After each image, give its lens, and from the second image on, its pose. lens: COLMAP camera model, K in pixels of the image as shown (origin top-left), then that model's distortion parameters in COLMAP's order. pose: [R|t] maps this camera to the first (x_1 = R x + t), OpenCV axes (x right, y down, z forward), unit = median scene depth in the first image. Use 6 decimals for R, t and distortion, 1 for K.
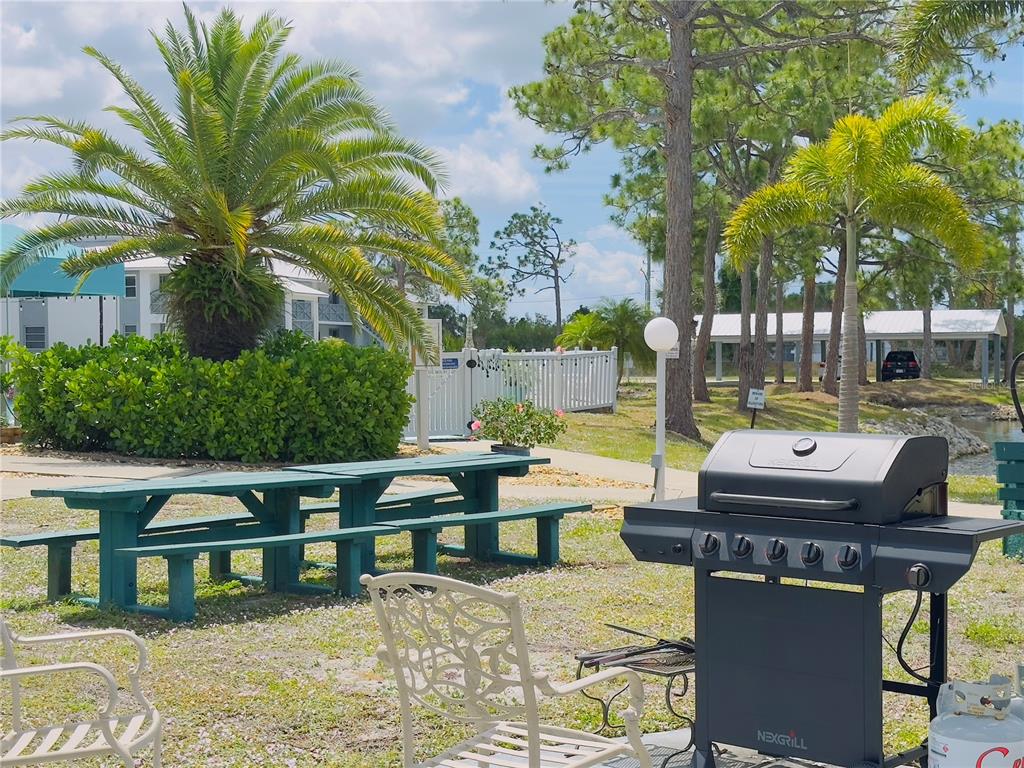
lens RADIAL K [[1646.2, 0, 512.4], [0, 1646.2, 426.1], [0, 0, 1]] dist [0.145032, -0.070906]
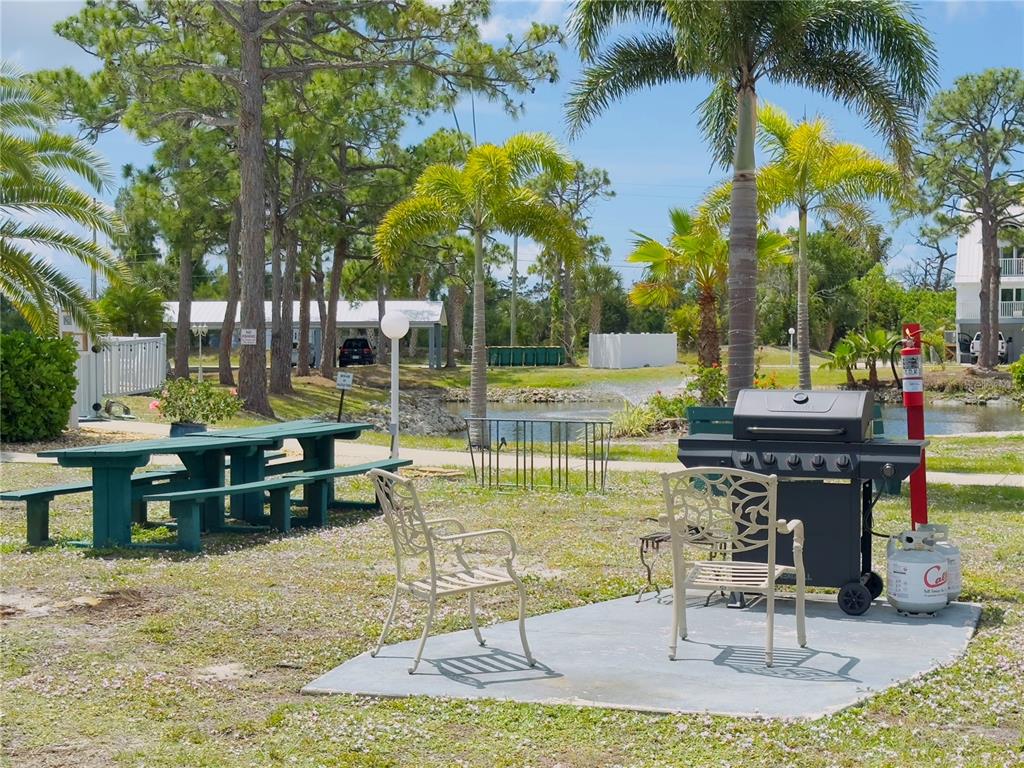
lens RADIAL K [[1646.2, 0, 512.4], [0, 1646.2, 426.1], [0, 0, 1]] dist [0.145032, -0.070906]
pose [[0.935856, -0.016647, 0.351990, -0.137769], [0.013757, 0.999848, 0.010711, 0.003724], [-0.352115, -0.005181, 0.935942, -0.089468]]
